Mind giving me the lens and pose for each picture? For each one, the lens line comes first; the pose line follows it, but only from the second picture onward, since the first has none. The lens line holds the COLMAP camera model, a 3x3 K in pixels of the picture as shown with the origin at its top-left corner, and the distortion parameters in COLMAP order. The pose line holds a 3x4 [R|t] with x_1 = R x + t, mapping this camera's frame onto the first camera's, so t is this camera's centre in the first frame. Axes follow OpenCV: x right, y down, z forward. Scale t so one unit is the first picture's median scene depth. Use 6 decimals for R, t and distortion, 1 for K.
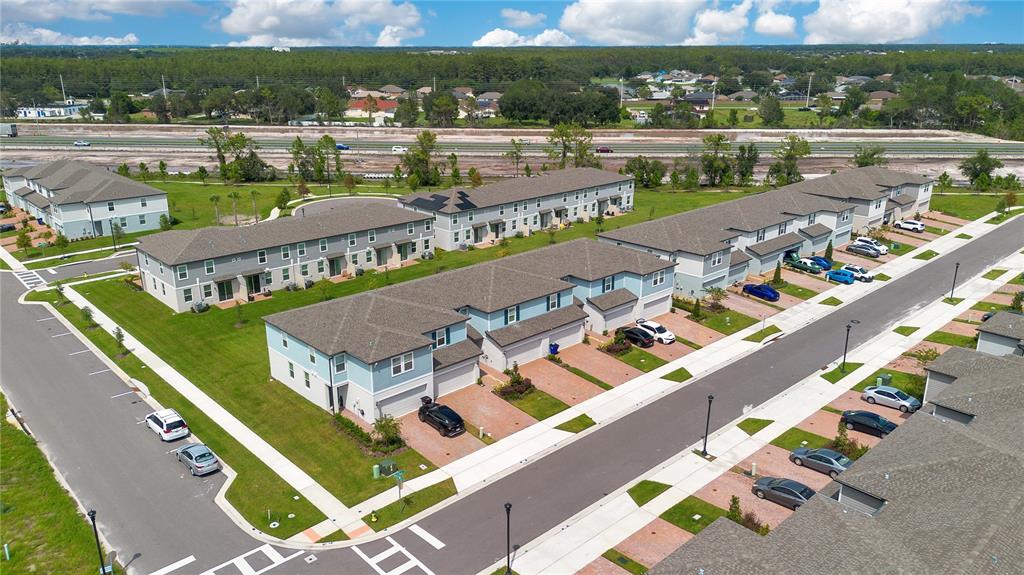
lens RADIAL K [[741.8, 0, 497.8], [0, 741.8, 309.7], [0, 0, 1]] dist [0.033944, -0.026918]
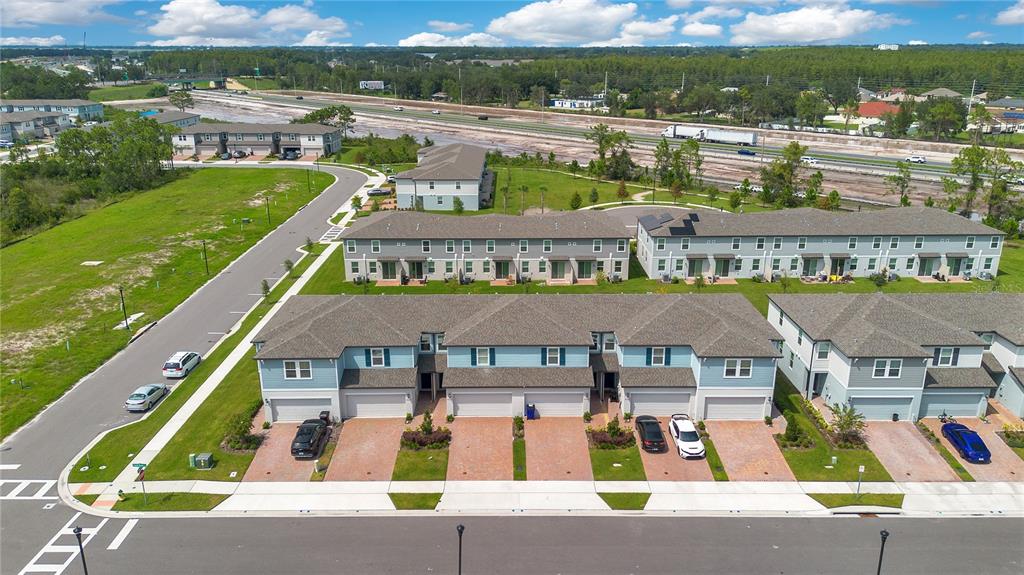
lens RADIAL K [[741.8, 0, 510.0], [0, 741.8, 292.0], [0, 0, 1]] dist [0.033944, -0.026918]
pose [[0.734588, 0.209587, -0.645332, 0.448345], [-0.222718, 0.972881, 0.062444, -0.097620], [0.640919, 0.097856, 0.761346, 0.279578]]
